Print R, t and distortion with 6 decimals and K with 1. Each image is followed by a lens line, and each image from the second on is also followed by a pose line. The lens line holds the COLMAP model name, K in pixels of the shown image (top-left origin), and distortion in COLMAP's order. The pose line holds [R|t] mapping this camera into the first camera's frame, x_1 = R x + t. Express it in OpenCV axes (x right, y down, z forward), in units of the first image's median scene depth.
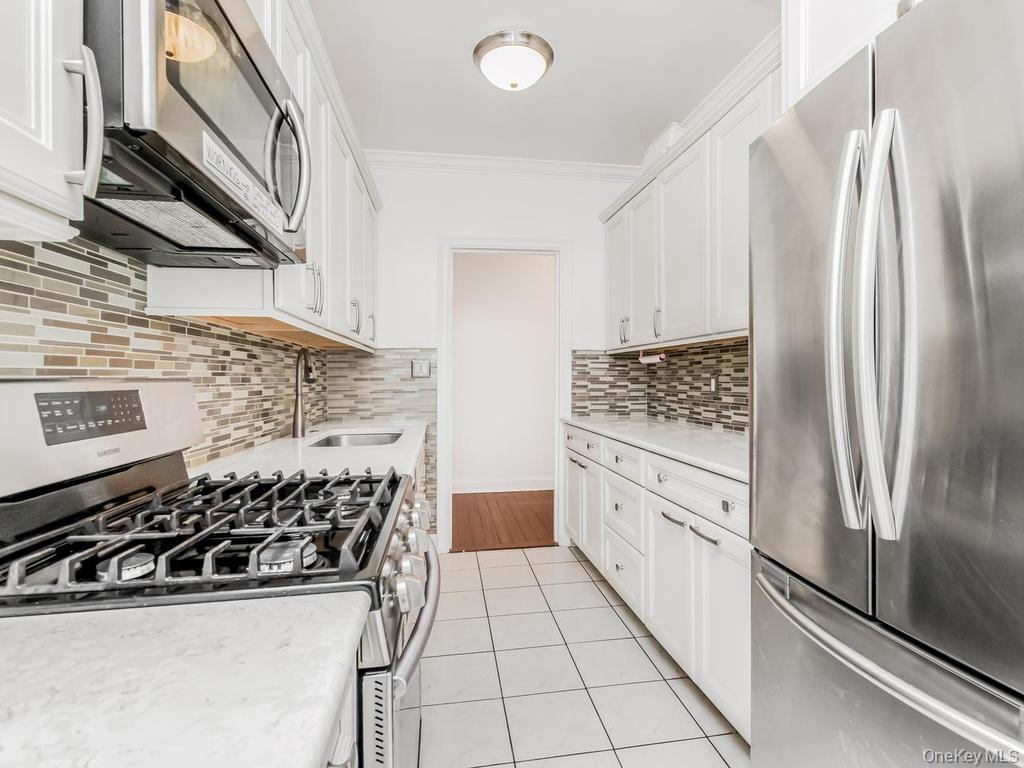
lens RADIAL K [[514.0, 0, 523.7], [0, 514.0, 384.8], [0, 0, 1]] dist [0.000710, -0.000537]
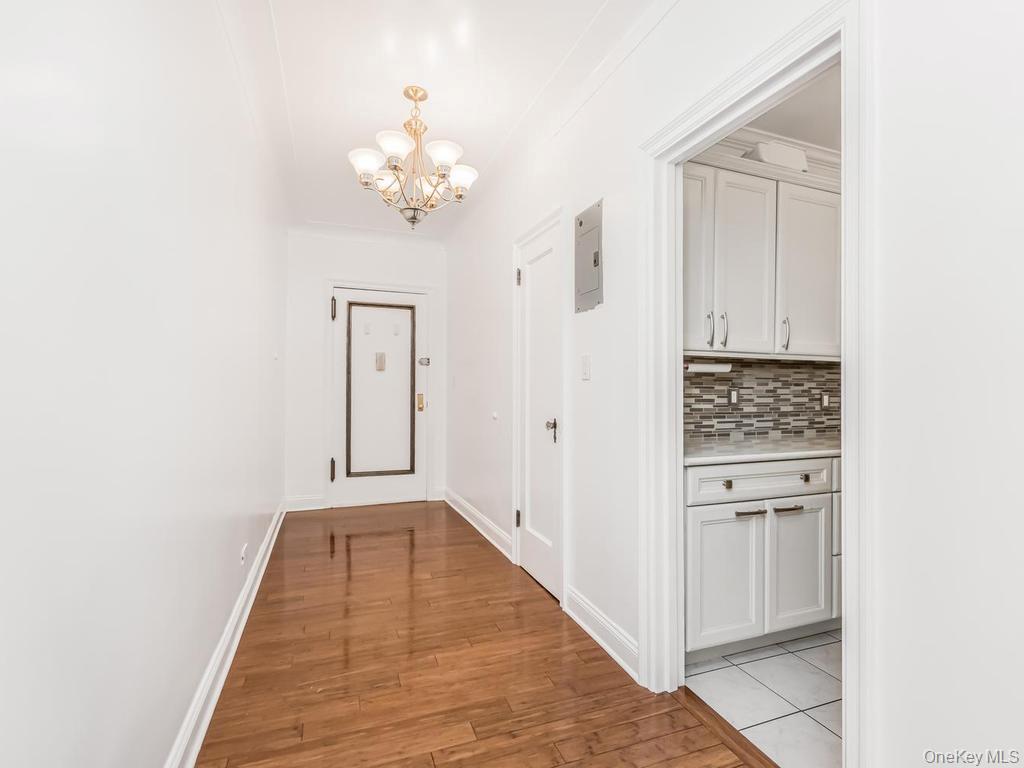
lens RADIAL K [[514.0, 0, 523.7], [0, 514.0, 384.8], [0, 0, 1]] dist [0.000710, -0.000537]
pose [[-0.196889, 0.007268, 0.980399, -0.588389], [0.003803, 0.999971, -0.006649, -0.019393], [-0.980418, 0.002419, -0.196910, 1.648361]]
